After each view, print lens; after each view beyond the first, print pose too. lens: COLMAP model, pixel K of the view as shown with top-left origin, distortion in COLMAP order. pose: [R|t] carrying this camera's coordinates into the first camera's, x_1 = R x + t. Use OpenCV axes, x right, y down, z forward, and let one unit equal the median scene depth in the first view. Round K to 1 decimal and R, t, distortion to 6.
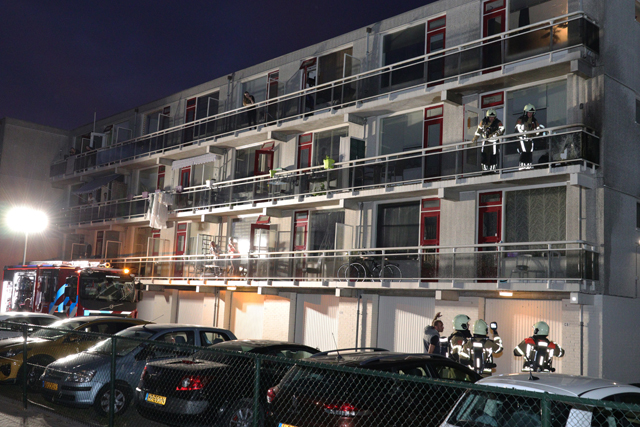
lens RADIAL K [[726.3, 0, 301.4], [0, 726.3, 212.5], [0, 0, 1]] dist [-0.020218, 0.000000]
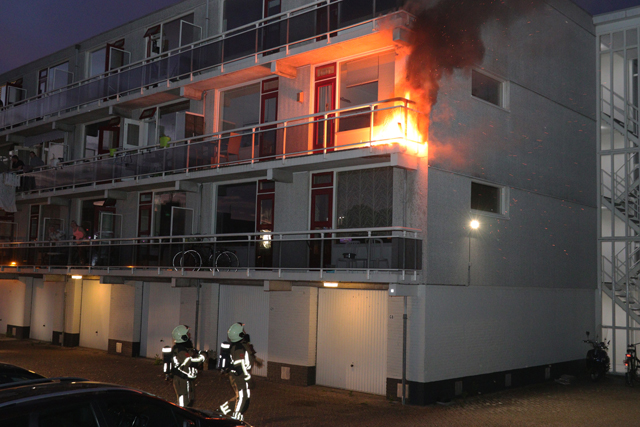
lens RADIAL K [[726.3, 0, 321.1], [0, 726.3, 211.0], [0, 0, 1]] dist [-0.020218, 0.000000]
pose [[0.996761, -0.017048, 0.078594, 0.178352], [0.013605, 0.998933, 0.044142, -0.019458], [-0.079263, -0.042930, 0.995929, 0.078402]]
